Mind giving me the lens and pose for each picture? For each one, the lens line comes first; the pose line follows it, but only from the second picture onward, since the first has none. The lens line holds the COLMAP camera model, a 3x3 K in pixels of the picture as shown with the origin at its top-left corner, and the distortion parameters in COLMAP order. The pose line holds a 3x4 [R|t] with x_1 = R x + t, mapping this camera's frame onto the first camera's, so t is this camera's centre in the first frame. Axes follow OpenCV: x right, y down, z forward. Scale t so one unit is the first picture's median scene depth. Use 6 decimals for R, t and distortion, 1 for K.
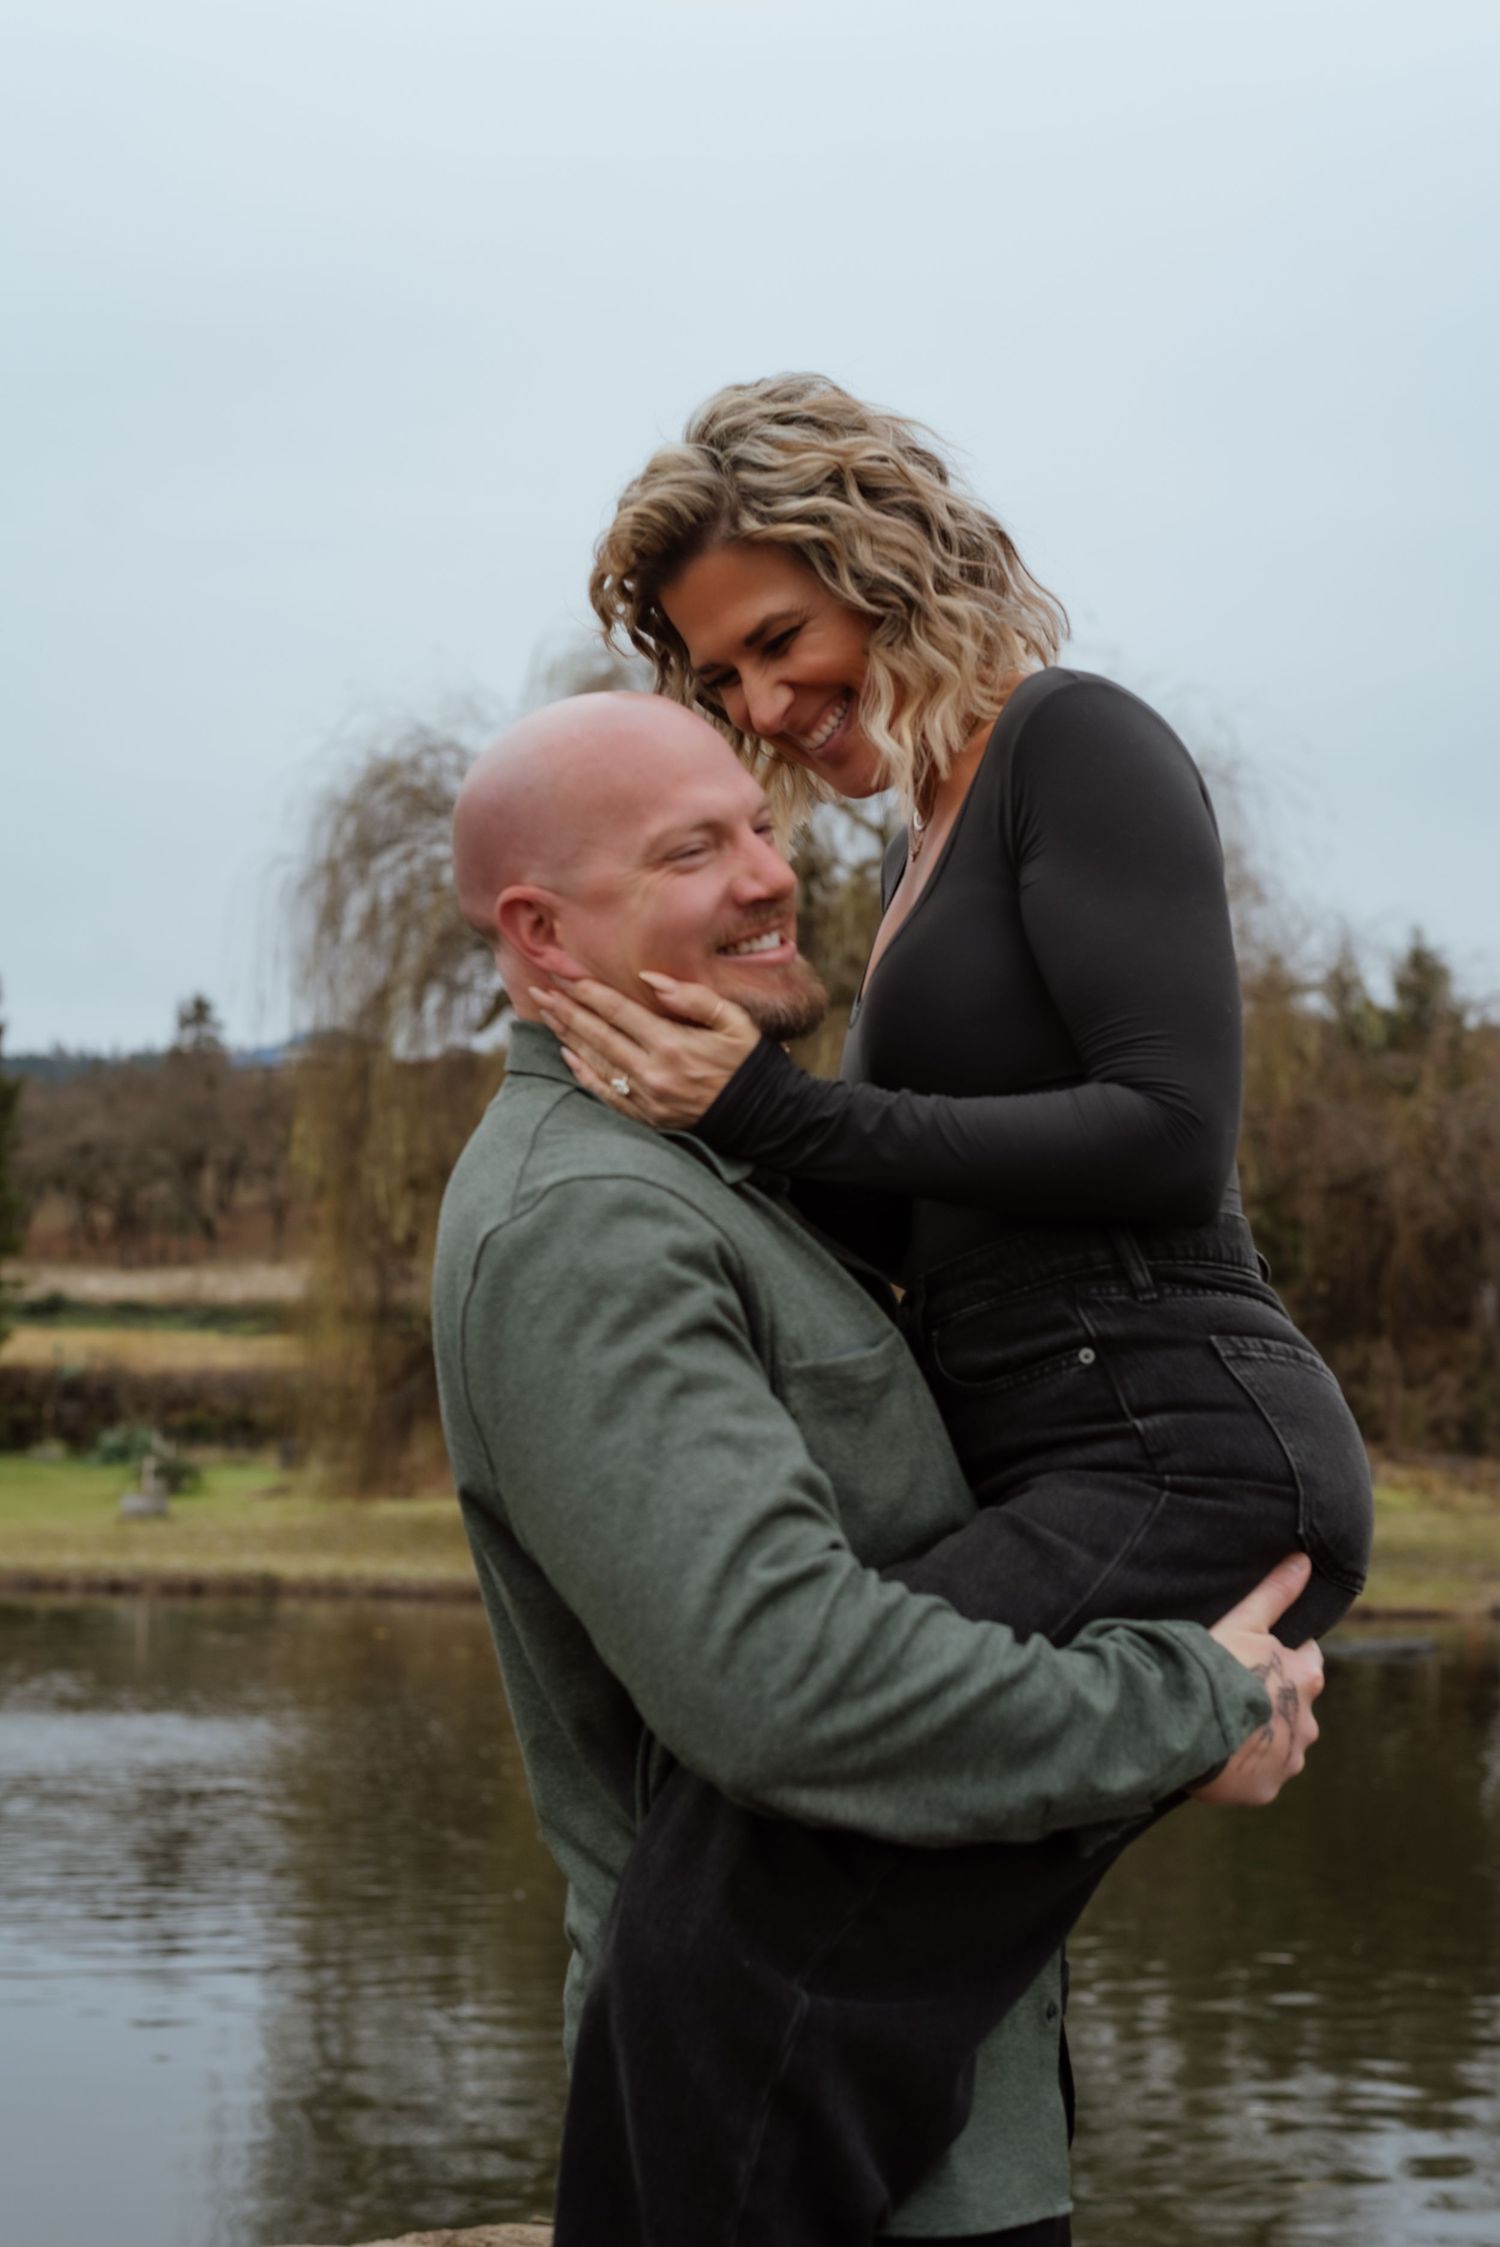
lens RADIAL K [[3301.7, 0, 750.0], [0, 3301.7, 1123.5], [0, 0, 1]] dist [0.023138, 0.023785]
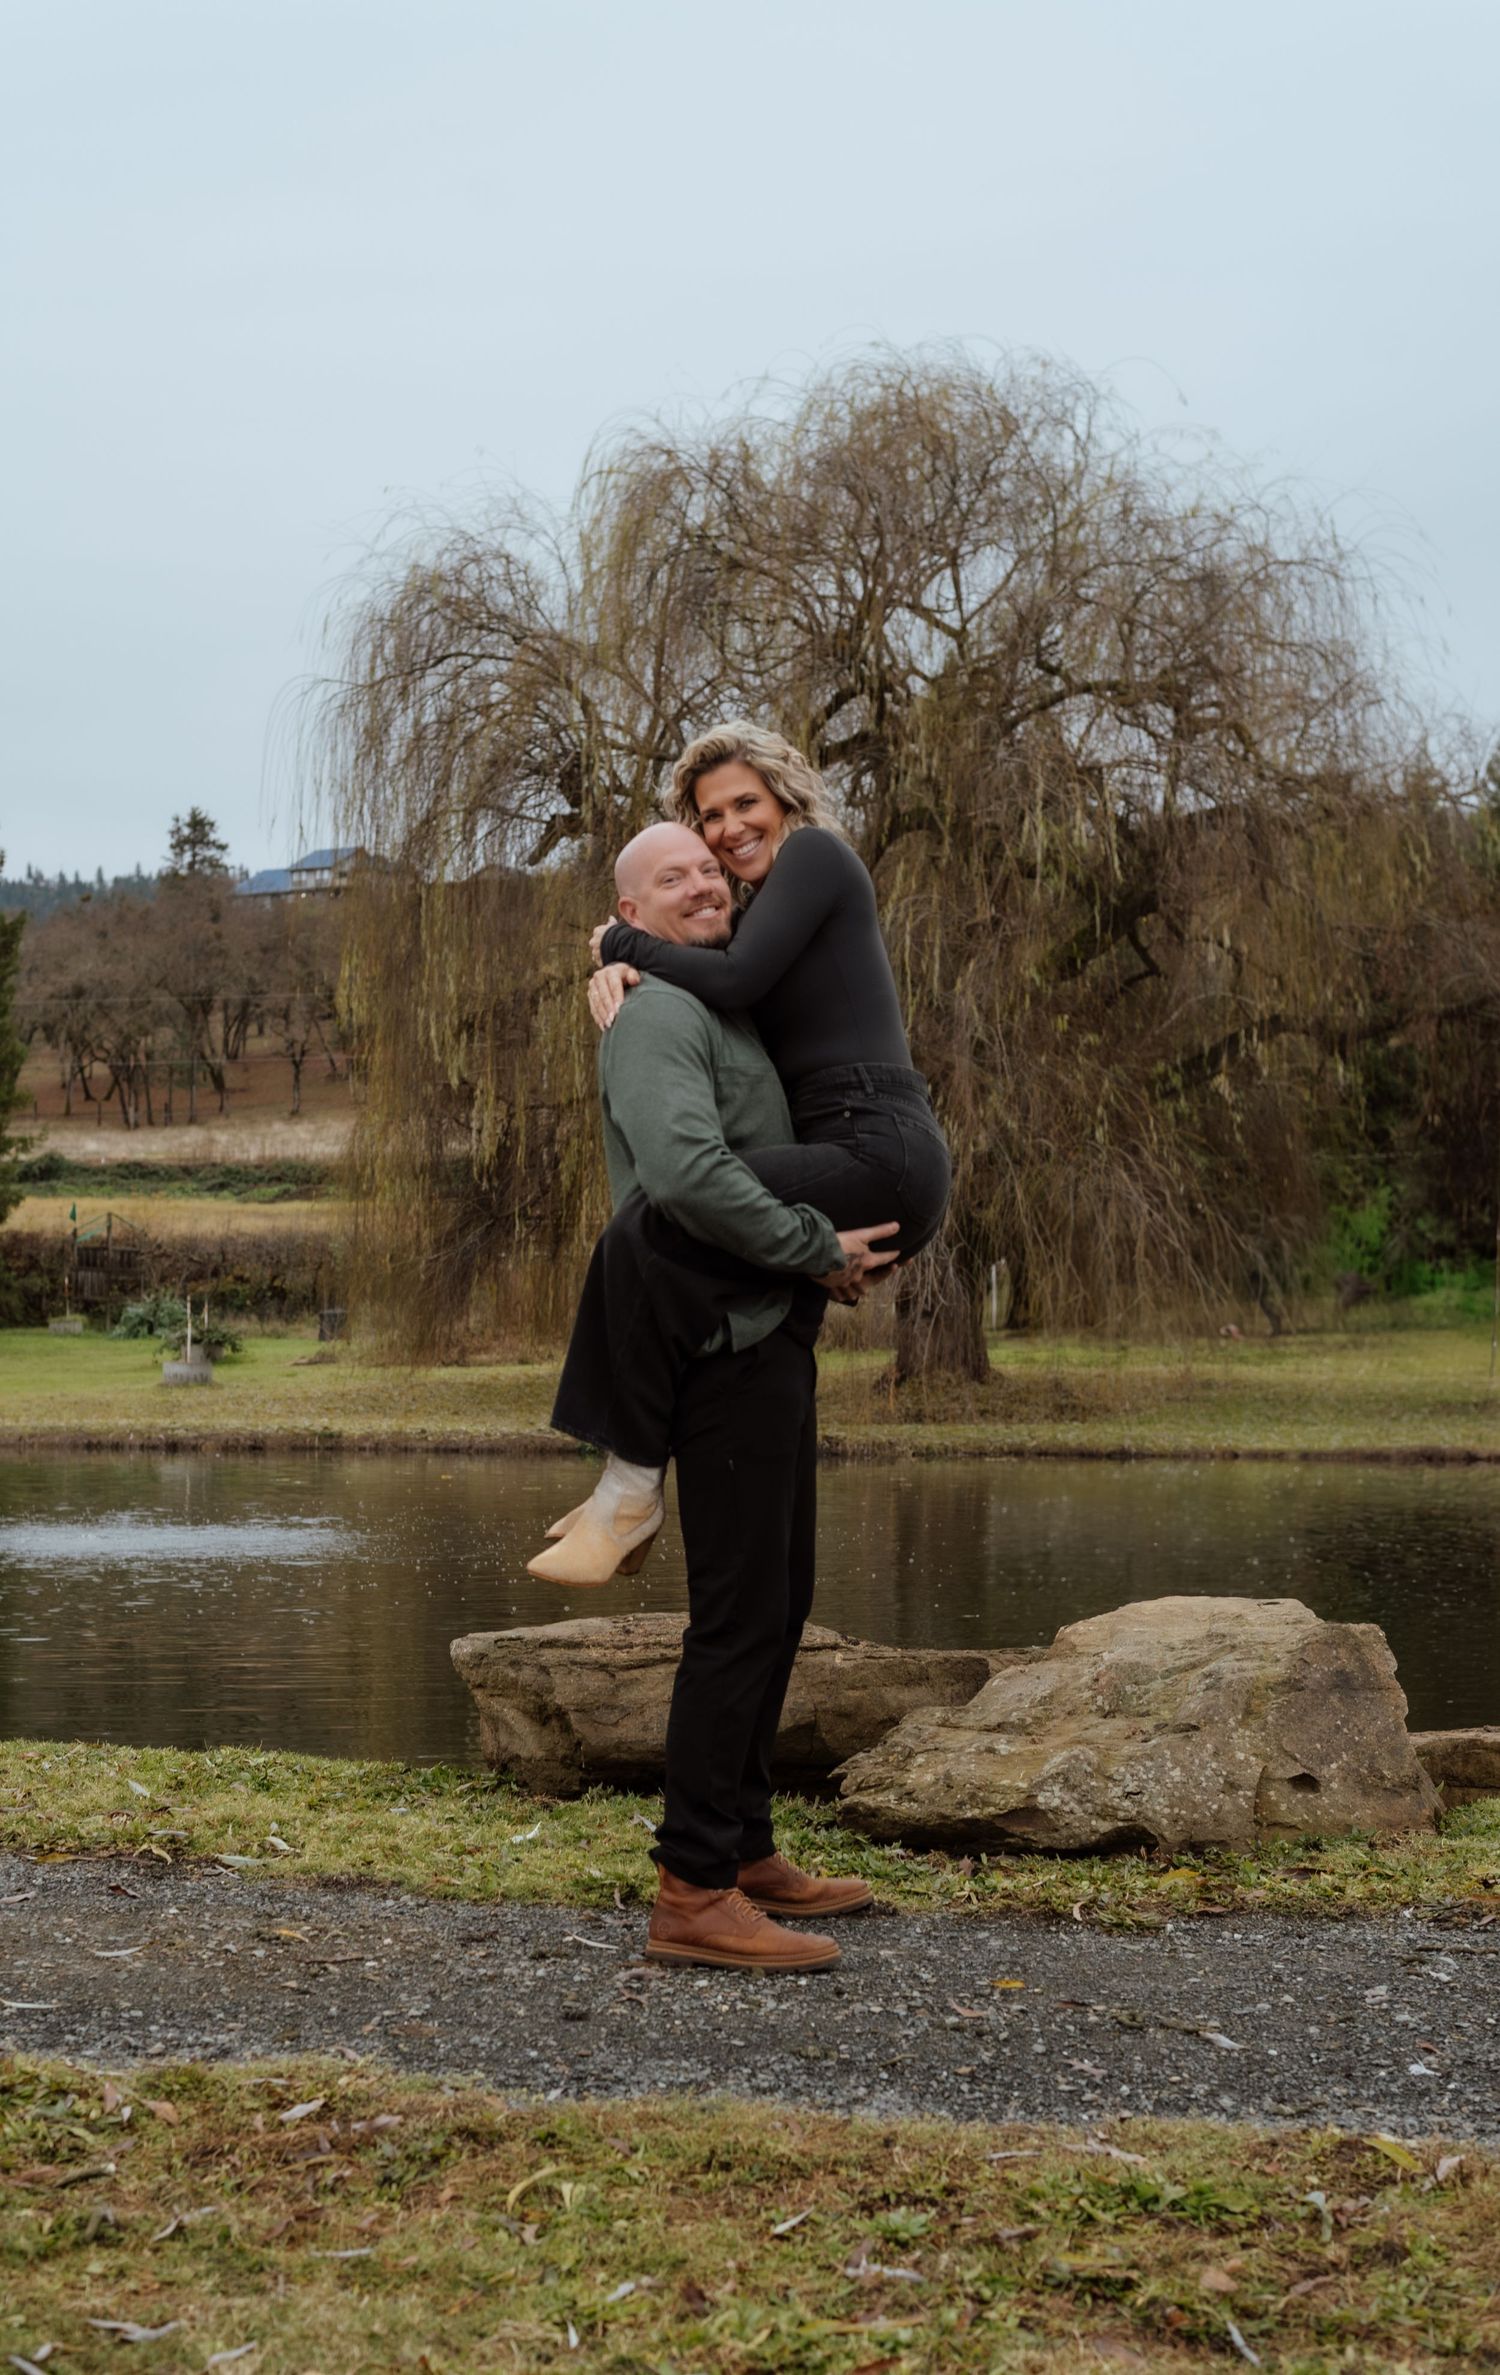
lens RADIAL K [[3869.7, 0, 632.7], [0, 3869.7, 1284.2], [0, 0, 1]] dist [0.018582, 0.061760]
pose [[0.998465, -0.012767, -0.053897, 0.004095], [0.017357, 0.996181, 0.085571, -0.002026], [0.052599, -0.086375, 0.994873, -0.104697]]
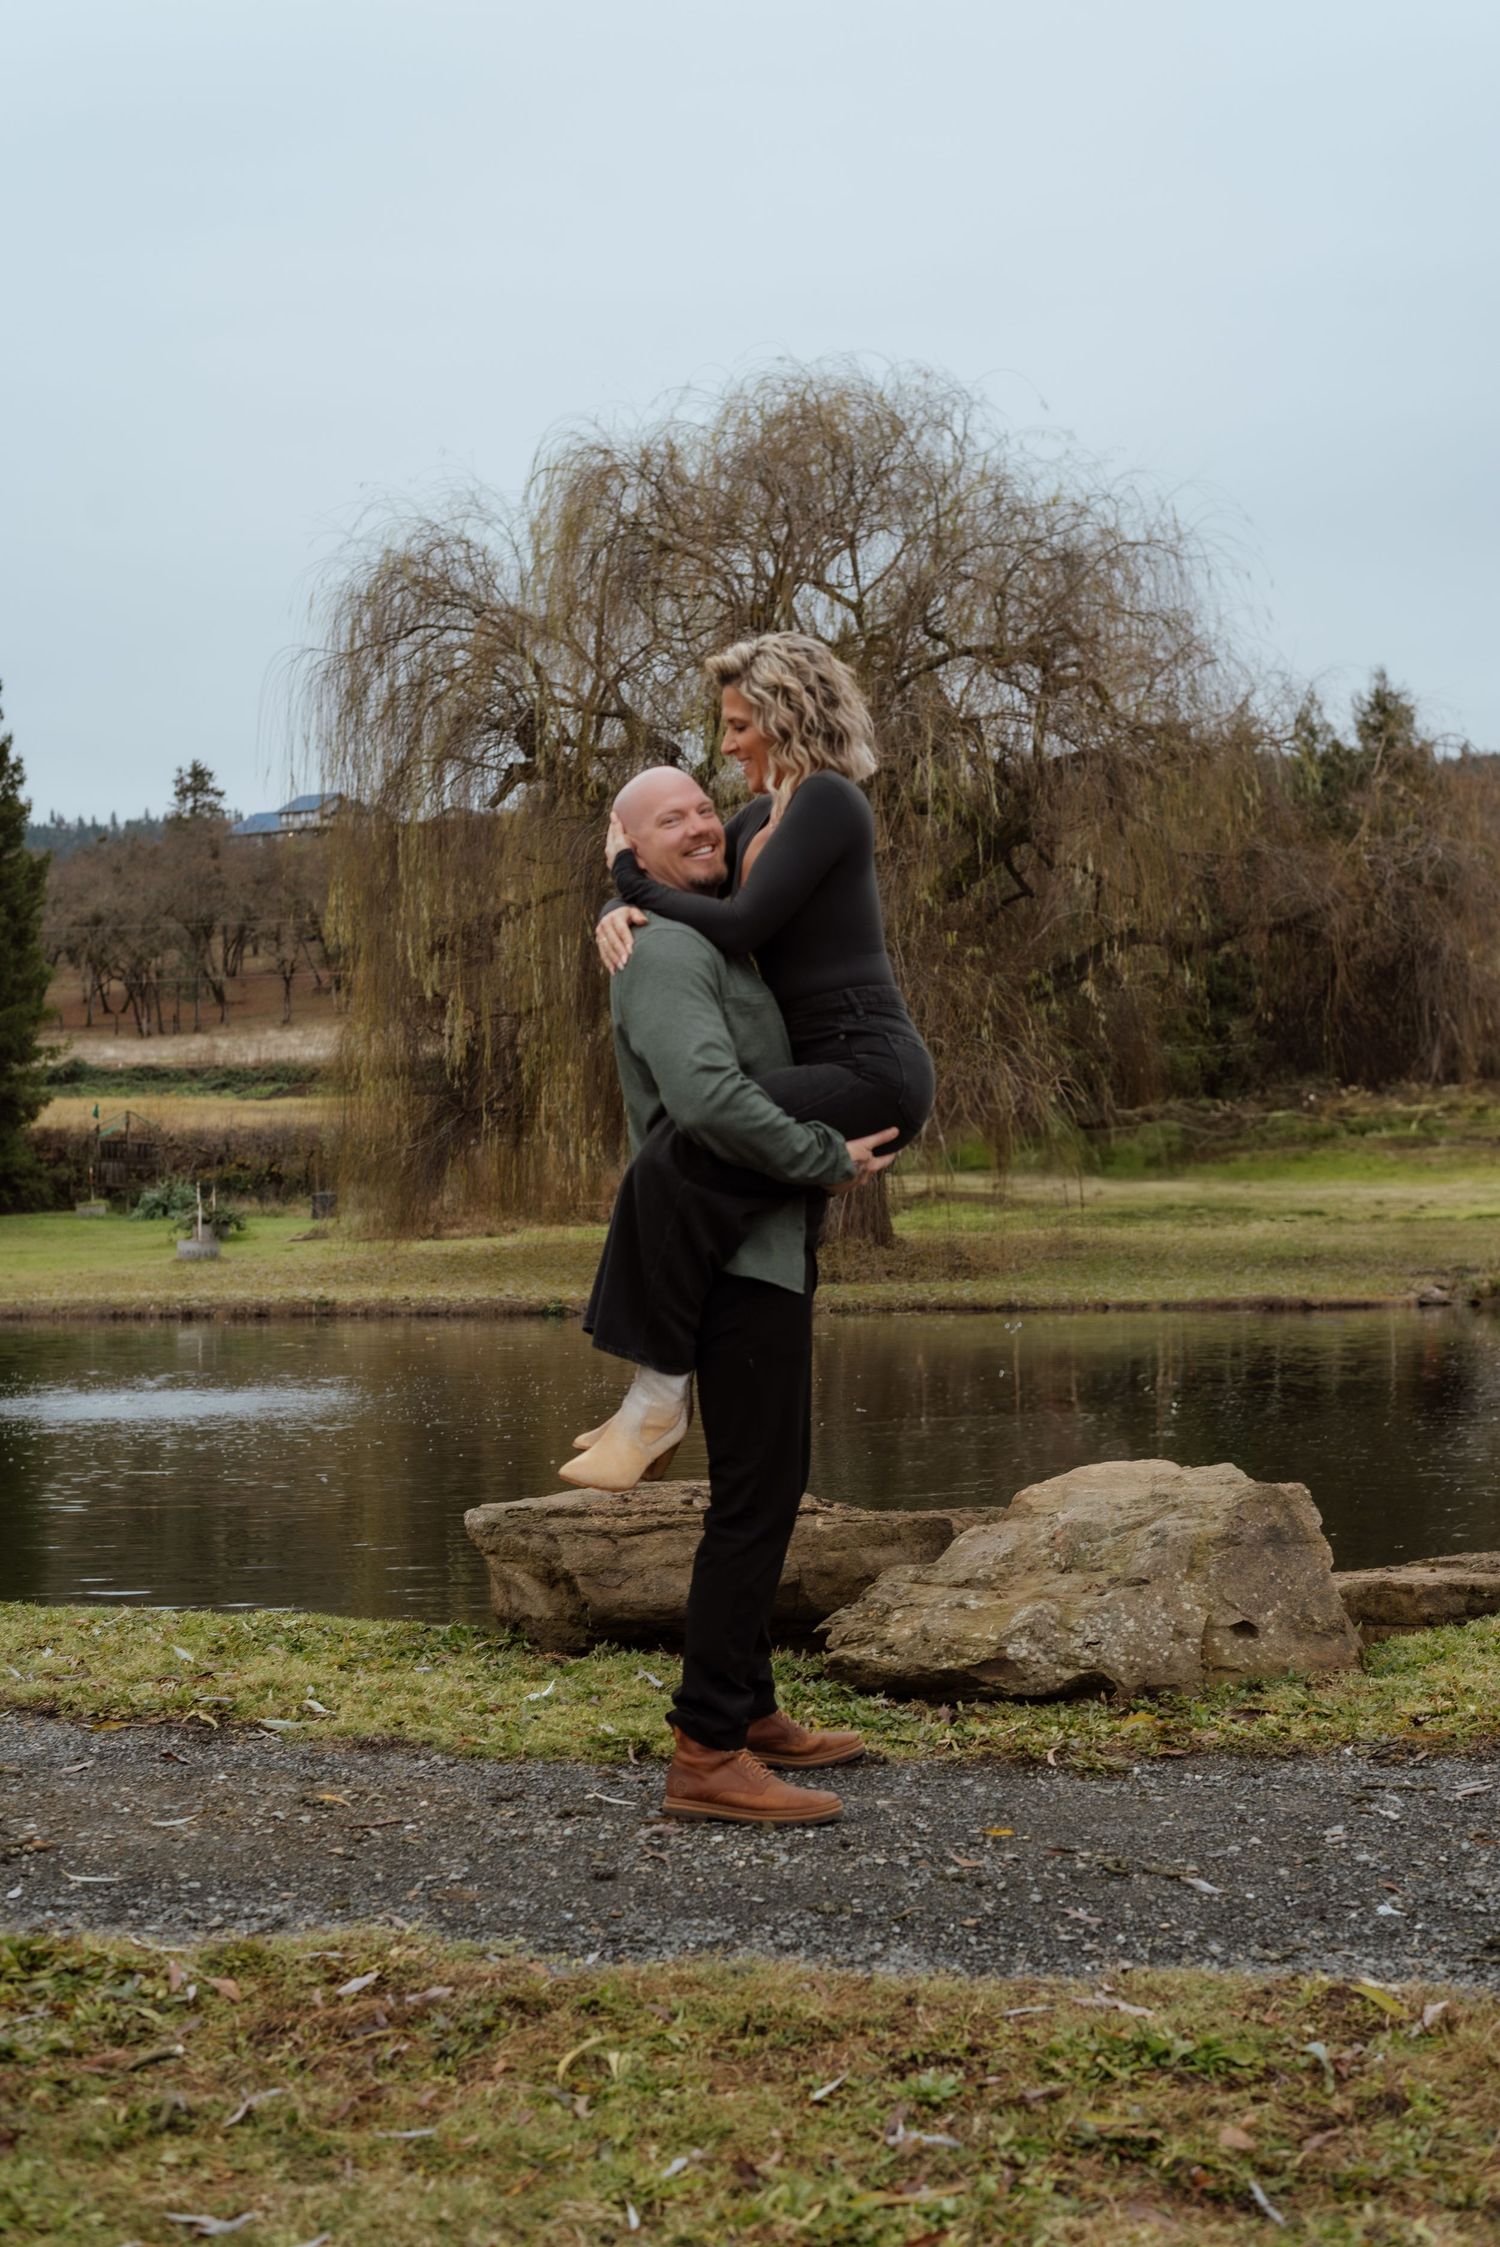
lens RADIAL K [[3301.7, 0, 750.0], [0, 3301.7, 1123.5], [0, 0, 1]] dist [0.023138, 0.023785]
pose [[0.999599, -0.028297, -0.001419, 0.000981], [0.028324, 0.996774, 0.075098, -0.002498], [-0.000711, -0.075108, 0.997175, -0.094722]]
